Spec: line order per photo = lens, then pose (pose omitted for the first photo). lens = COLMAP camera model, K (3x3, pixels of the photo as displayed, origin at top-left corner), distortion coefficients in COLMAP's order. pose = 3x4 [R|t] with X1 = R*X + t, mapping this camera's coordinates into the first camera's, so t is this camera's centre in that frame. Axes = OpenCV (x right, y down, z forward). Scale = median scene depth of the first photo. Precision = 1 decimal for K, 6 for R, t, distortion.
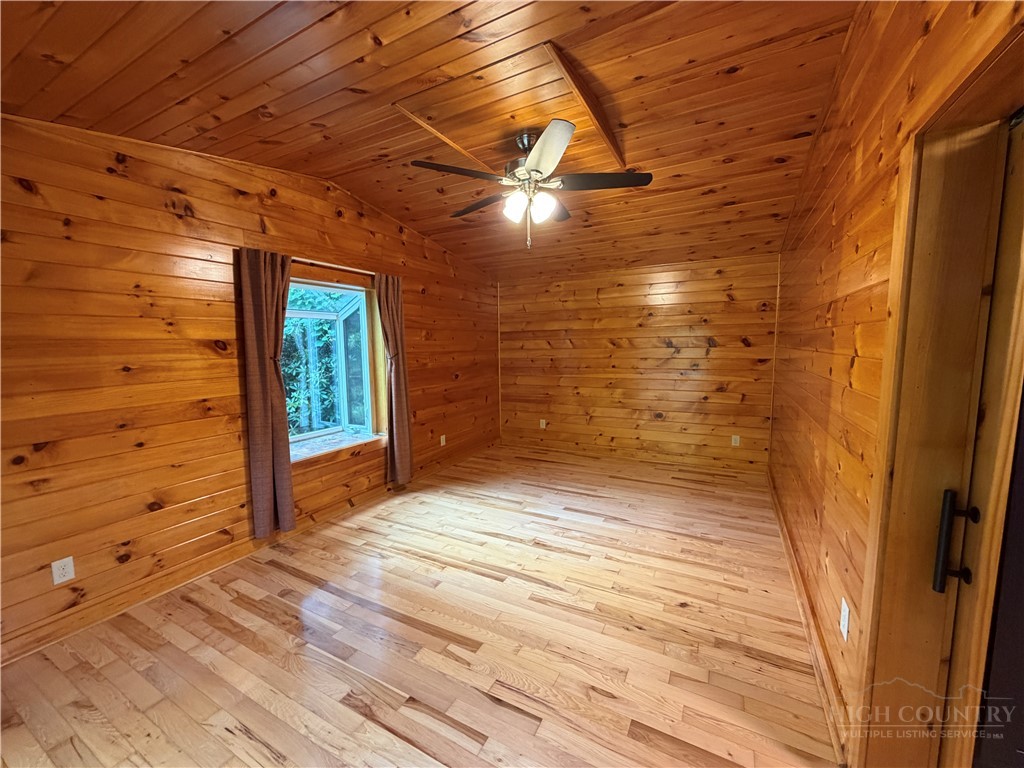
lens RADIAL K [[407.8, 0, 508.4], [0, 407.8, 384.6], [0, 0, 1]] dist [-0.000624, -0.000037]
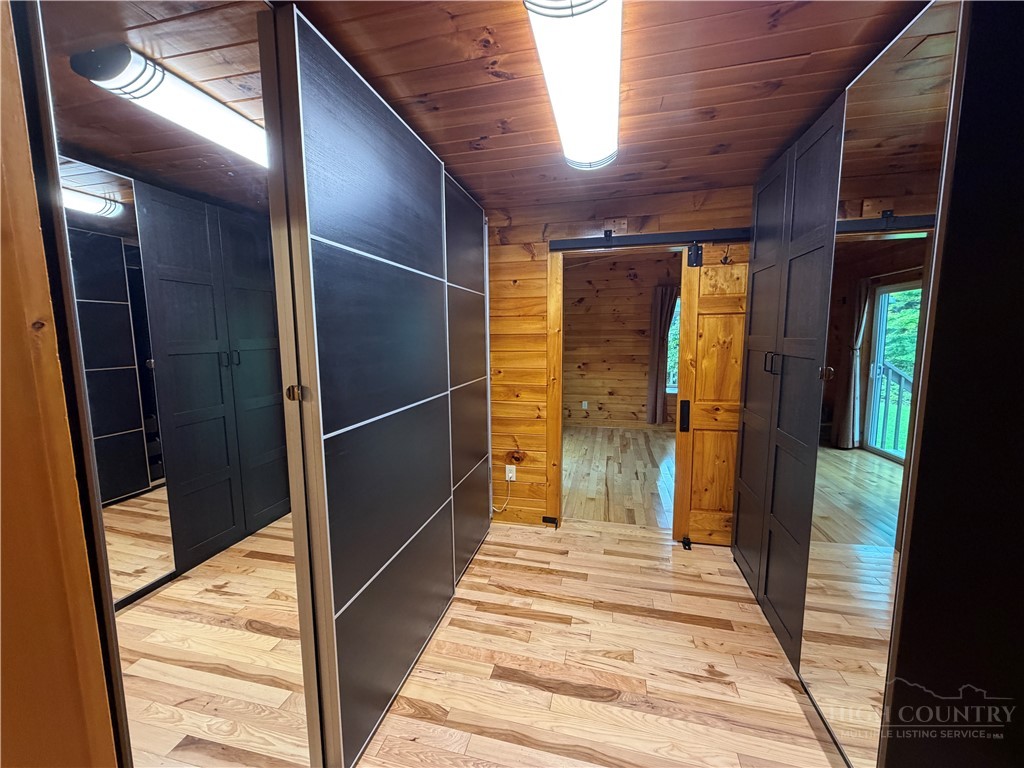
lens RADIAL K [[407.8, 0, 508.4], [0, 407.8, 384.6], [0, 0, 1]] dist [-0.000624, -0.000037]
pose [[0.246671, 0.126805, -0.960768, 1.306003], [-0.091975, 0.989991, 0.107048, 0.018306], [0.964725, 0.061961, 0.255864, -0.275550]]
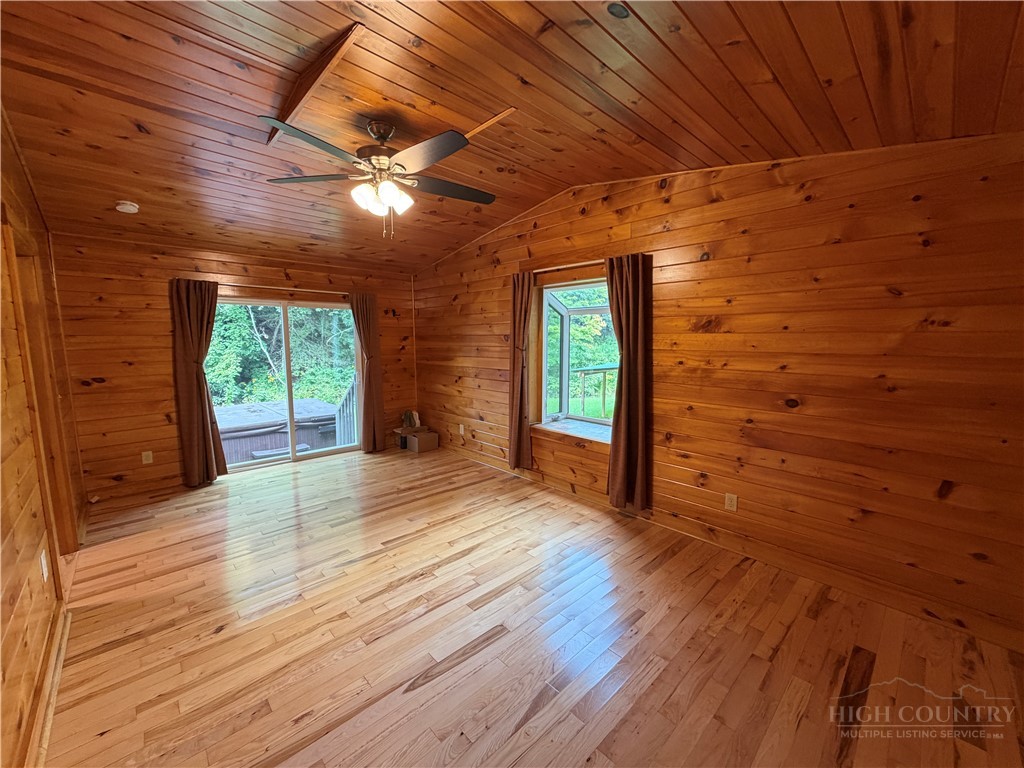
lens RADIAL K [[407.8, 0, 508.4], [0, 407.8, 384.6], [0, 0, 1]] dist [-0.000624, -0.000037]
pose [[-0.315462, 0.119600, -0.941371, 0.842189], [-0.088563, 0.983985, 0.154692, -0.165210], [0.944797, 0.132170, -0.299818, 1.497268]]
